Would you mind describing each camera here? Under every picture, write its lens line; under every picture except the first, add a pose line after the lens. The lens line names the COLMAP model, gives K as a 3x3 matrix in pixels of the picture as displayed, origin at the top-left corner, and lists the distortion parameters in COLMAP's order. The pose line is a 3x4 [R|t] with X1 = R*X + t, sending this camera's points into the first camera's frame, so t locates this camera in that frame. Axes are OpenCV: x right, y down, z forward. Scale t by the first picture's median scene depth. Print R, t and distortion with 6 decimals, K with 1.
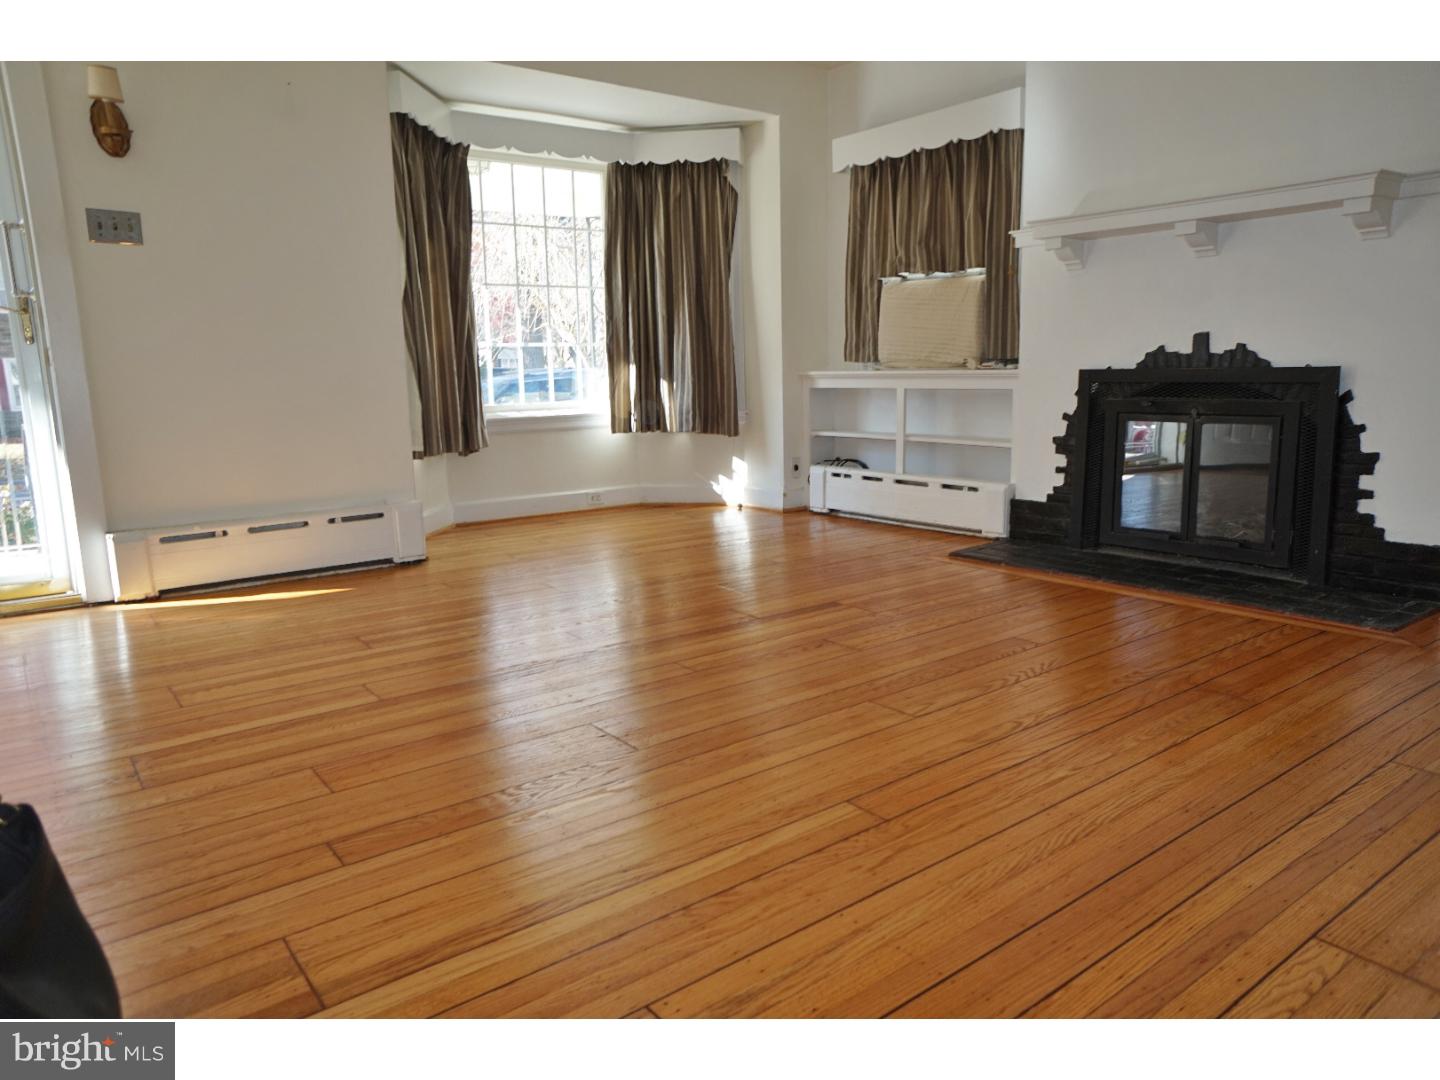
lens RADIAL K [[934.4, 0, 720.0], [0, 934.4, 540.0], [0, 0, 1]] dist [-0.041654, 0.080512]
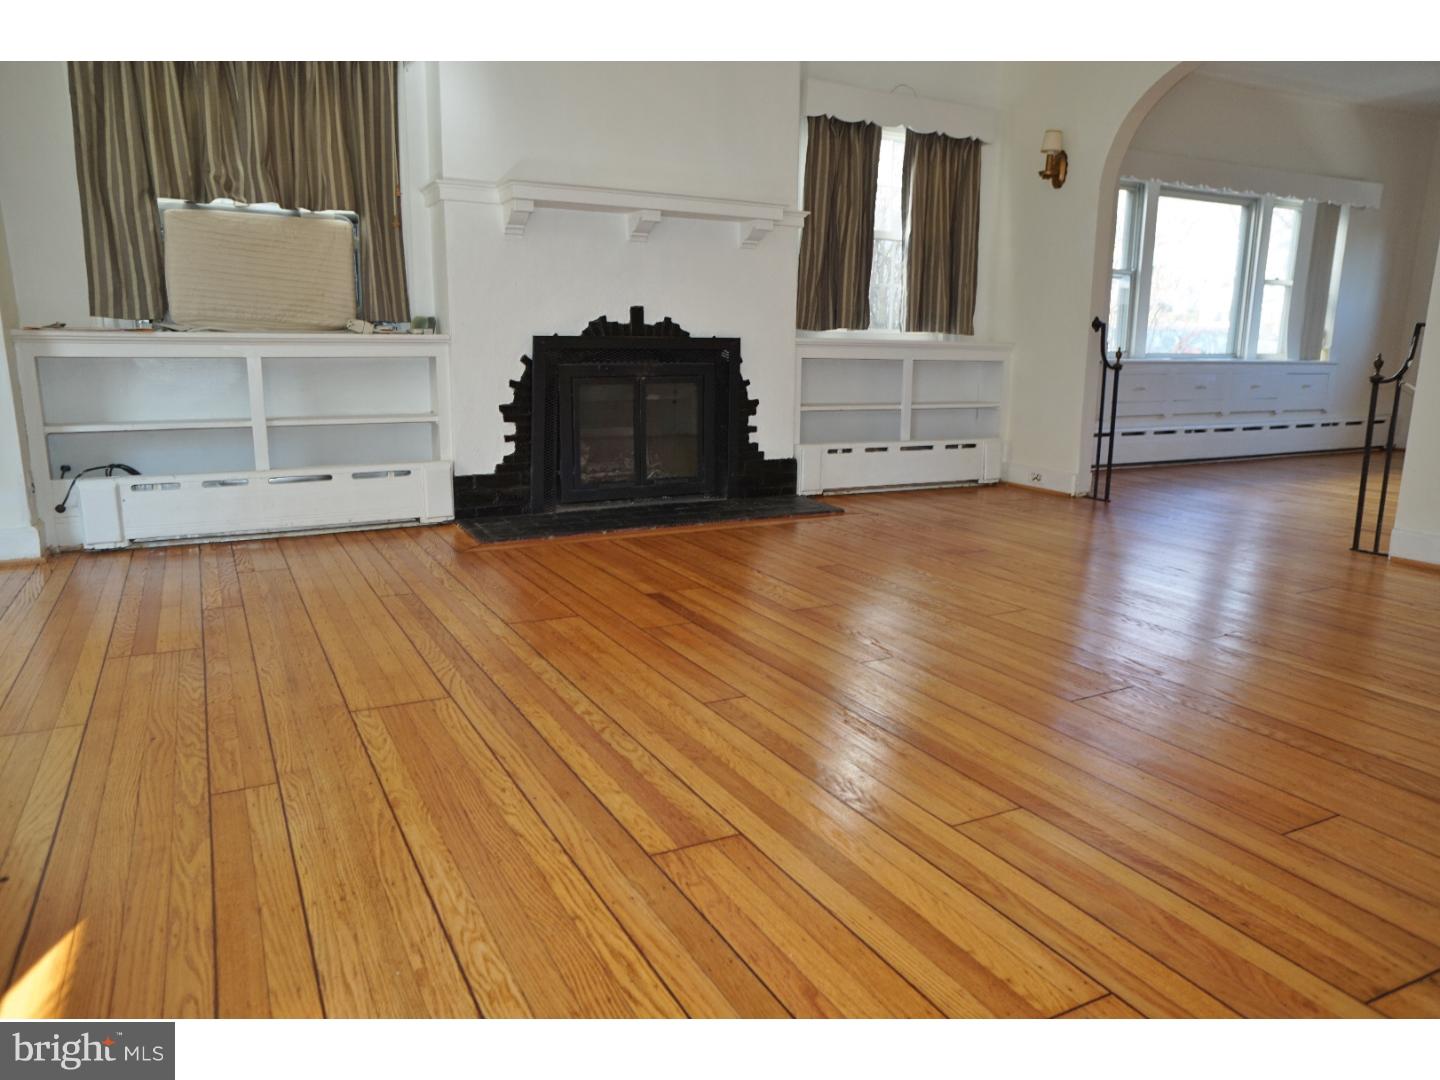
lens RADIAL K [[986.9, 0, 724.5], [0, 986.9, 531.8], [0, 0, 1]] dist [-0.075344, 0.101550]
pose [[0.195331, -0.190501, 0.962058, -0.634931], [0.152443, 0.974928, 0.162098, -0.118817], [-0.968817, 0.114996, 0.219475, 0.597138]]
